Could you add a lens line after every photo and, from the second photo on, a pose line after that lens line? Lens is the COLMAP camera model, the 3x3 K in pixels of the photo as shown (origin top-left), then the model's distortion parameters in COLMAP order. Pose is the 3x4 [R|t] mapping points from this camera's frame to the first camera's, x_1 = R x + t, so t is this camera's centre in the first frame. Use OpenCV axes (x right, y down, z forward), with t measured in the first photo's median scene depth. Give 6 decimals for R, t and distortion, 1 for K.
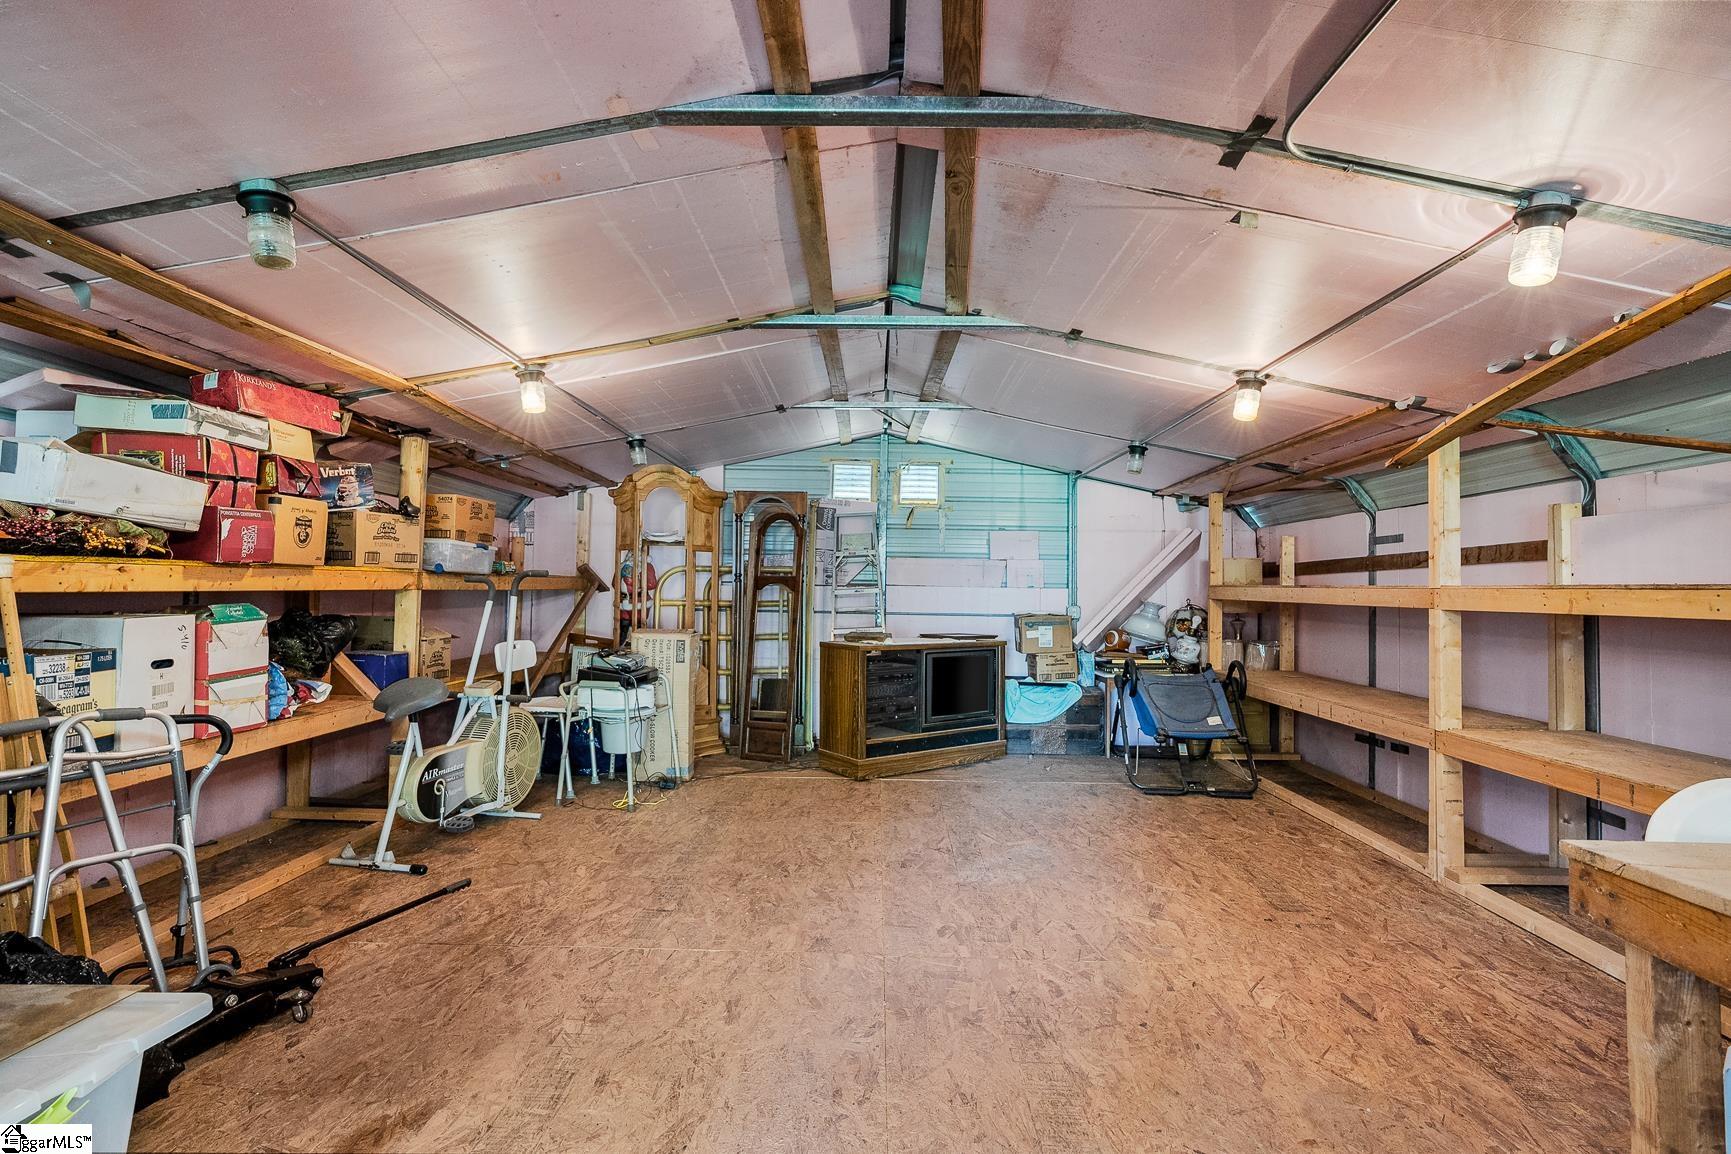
lens RADIAL K [[810.3, 0, 868.8], [0, 810.3, 576.5], [0, 0, 1]] dist [-0.015219, 0.000871]
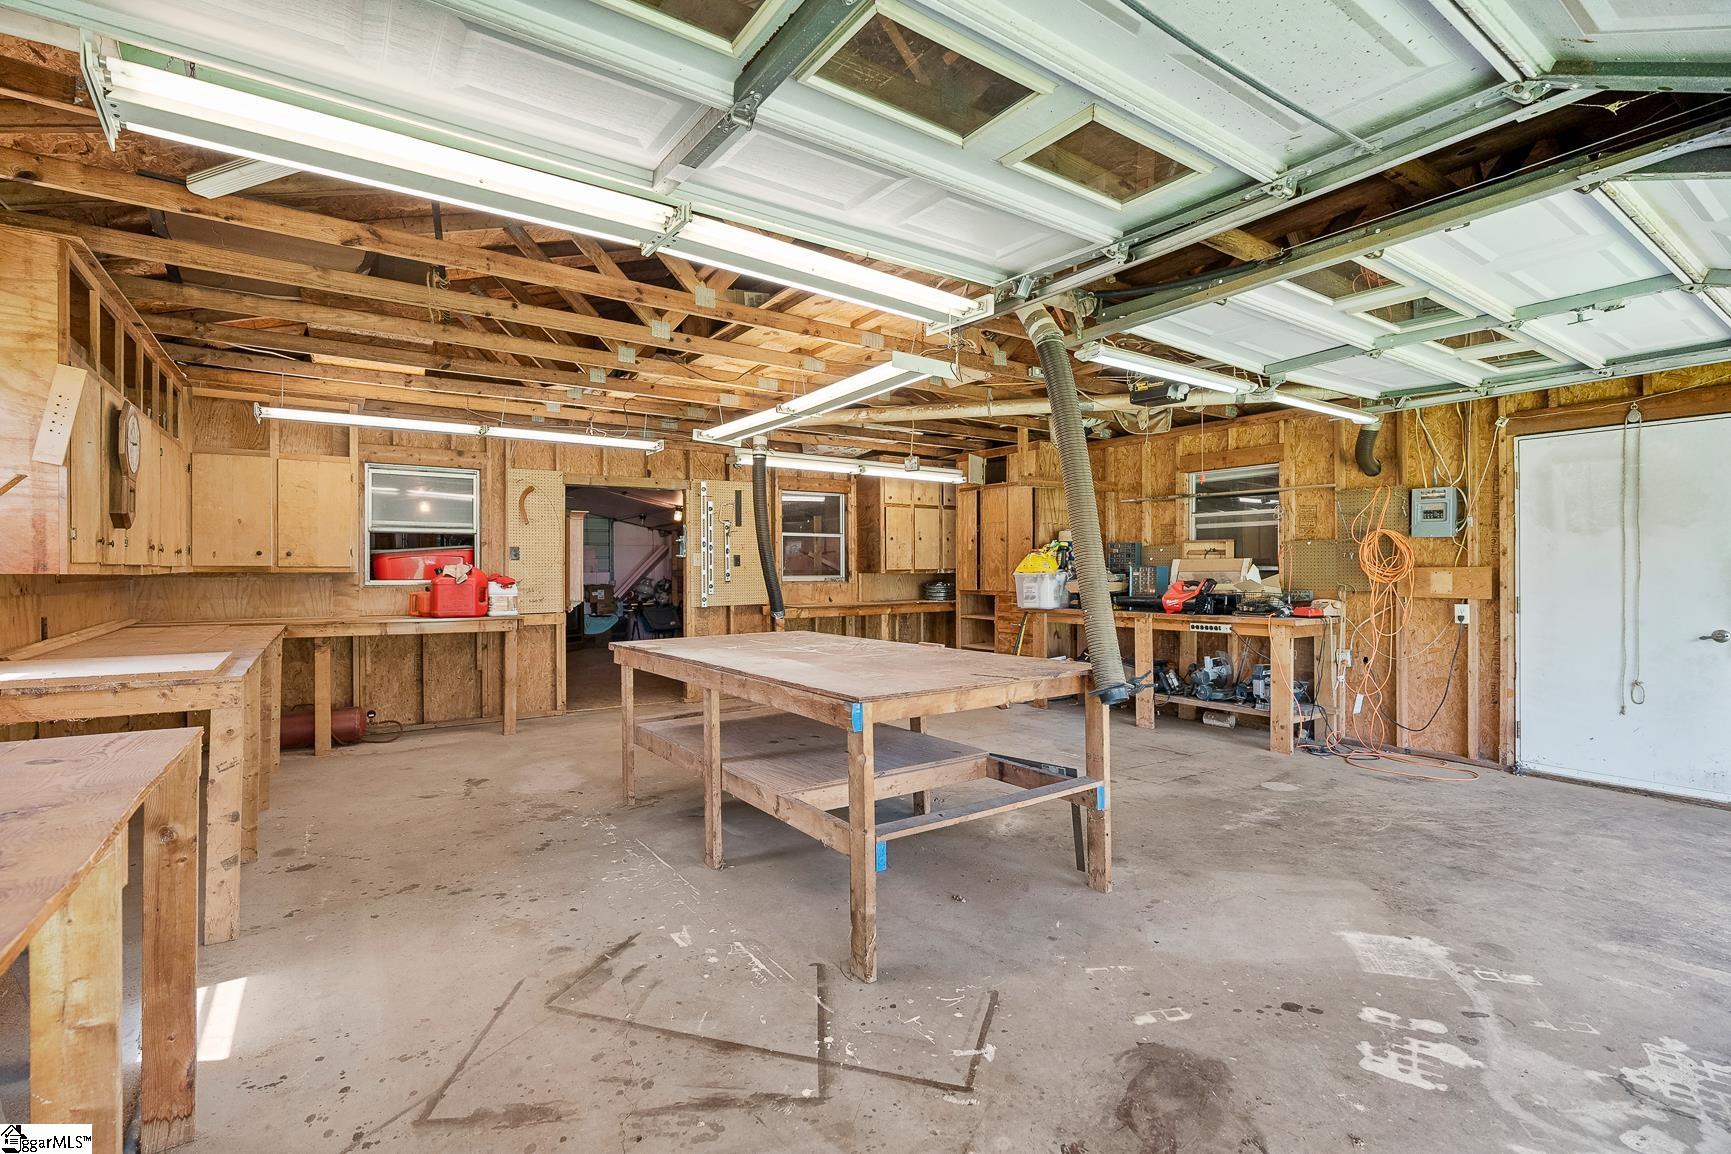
lens RADIAL K [[775.4, 0, 866.7], [0, 775.4, 575.2], [0, 0, 1]] dist [-0.017827, -0.000919]
pose [[0.813122, -0.017032, 0.581844, -0.503772], [-0.000292, 0.999560, 0.029668, -0.049125], [-0.582093, -0.024293, 0.812759, -1.360779]]
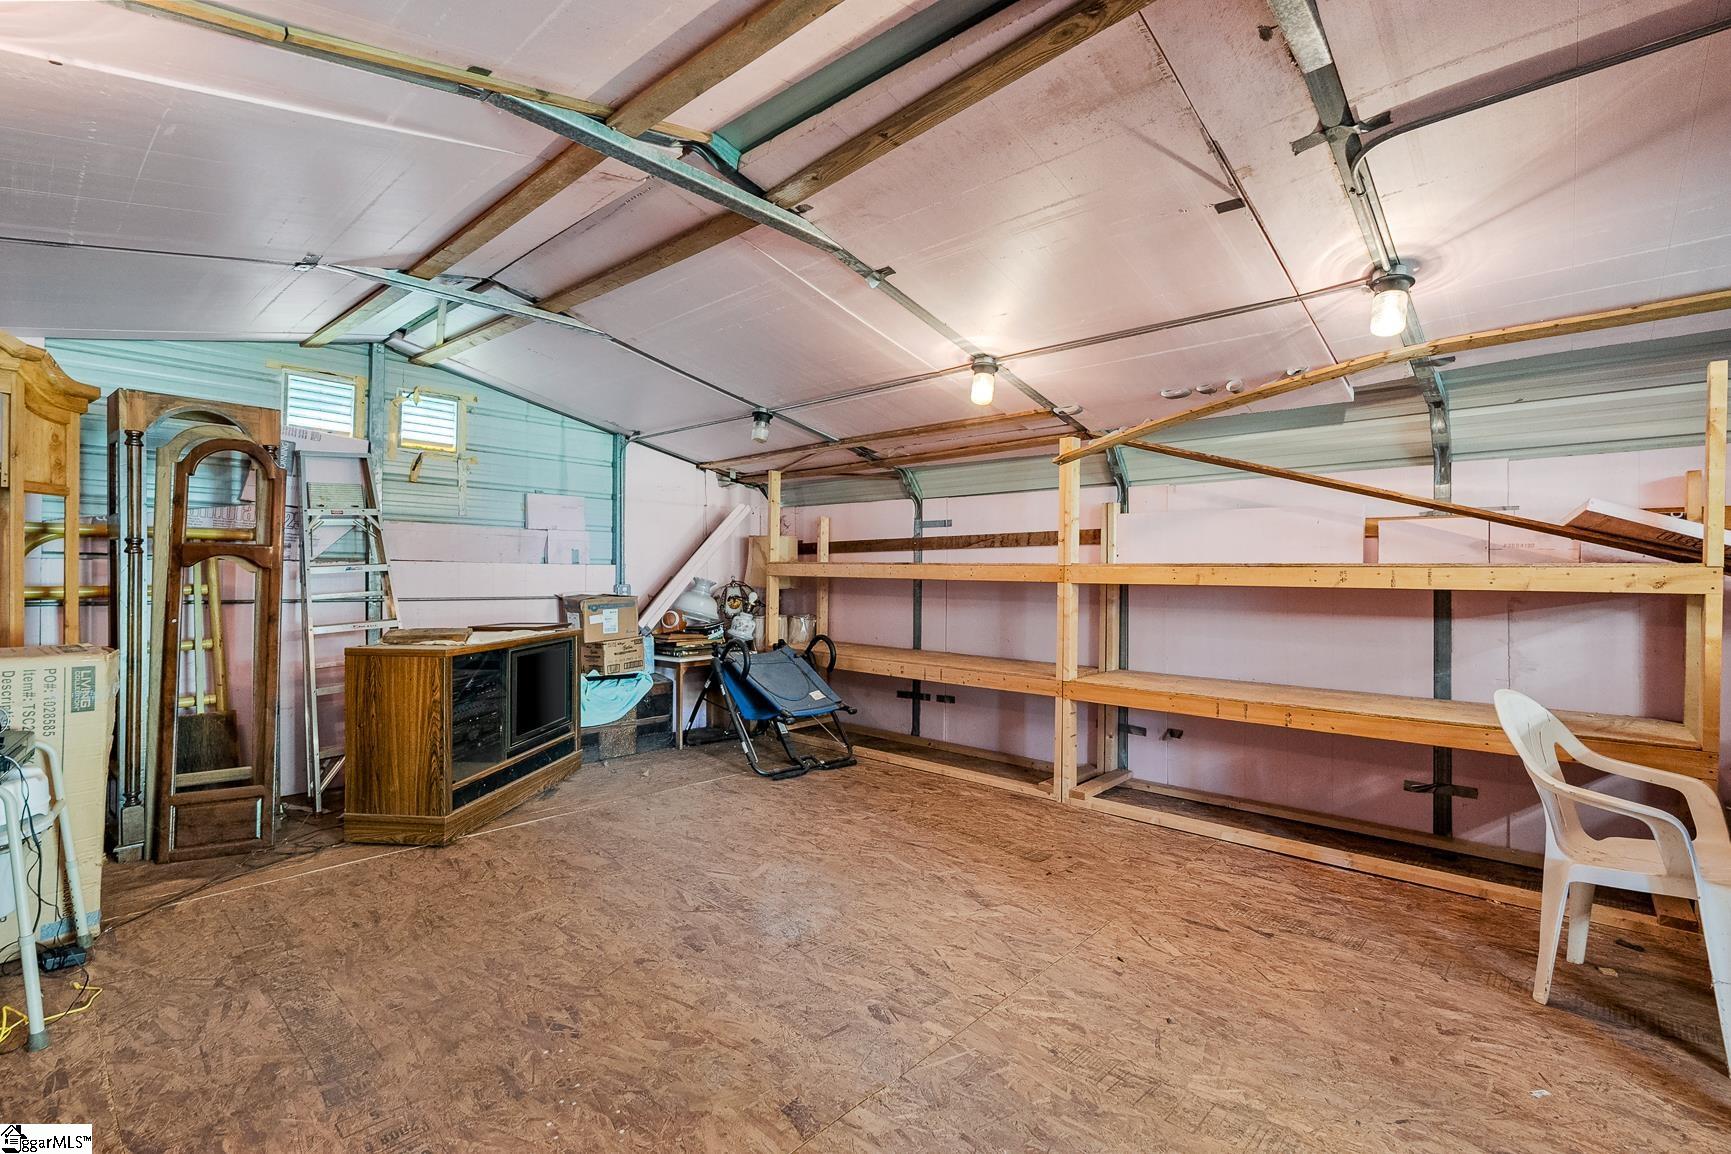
lens RADIAL K [[775.4, 0, 864.5], [0, 775.4, 577.7], [0, 0, 1]] dist [-0.017827, -0.000919]
pose [[0.657139, -0.011579, 0.753680, -0.271517], [-0.012698, 0.999570, 0.026428, 0.004211], [-0.753662, -0.026937, 0.656709, 0.320291]]
